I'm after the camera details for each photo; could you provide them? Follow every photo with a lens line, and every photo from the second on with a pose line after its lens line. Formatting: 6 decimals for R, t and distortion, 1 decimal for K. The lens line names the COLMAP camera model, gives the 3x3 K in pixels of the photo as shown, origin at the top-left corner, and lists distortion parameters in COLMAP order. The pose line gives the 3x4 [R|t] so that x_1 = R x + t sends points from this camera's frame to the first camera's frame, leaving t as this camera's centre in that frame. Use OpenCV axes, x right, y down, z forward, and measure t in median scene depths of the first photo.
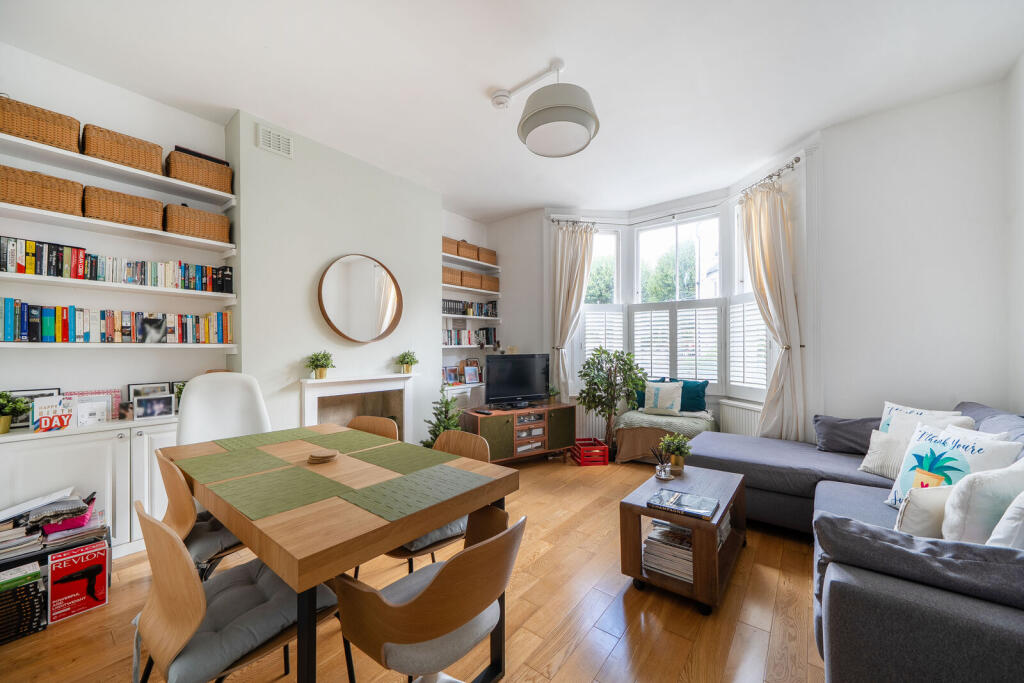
lens RADIAL K [[368.0, 0, 505.3], [0, 368.0, 344.7], [0, 0, 1]] dist [0.000883, 0.000022]
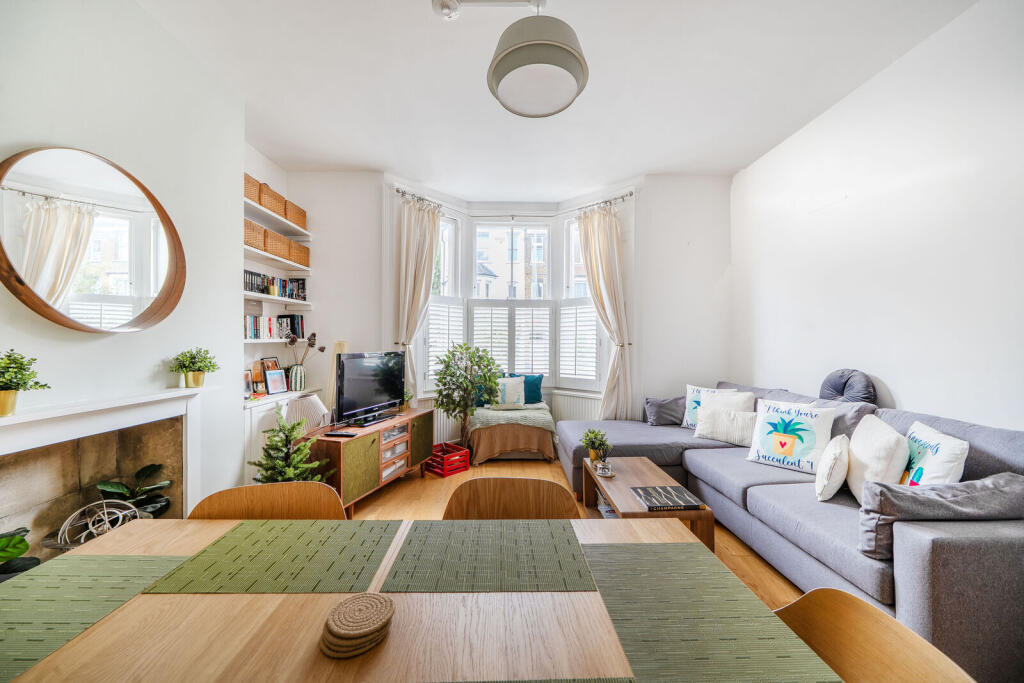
lens RADIAL K [[368.0, 0, 505.3], [0, 368.0, 344.7], [0, 0, 1]] dist [0.000883, 0.000022]
pose [[0.772520, 0.002396, 0.634986, -0.237518], [-0.014252, 0.999806, 0.013566, -0.003836], [-0.634831, -0.019529, 0.772404, 0.222783]]
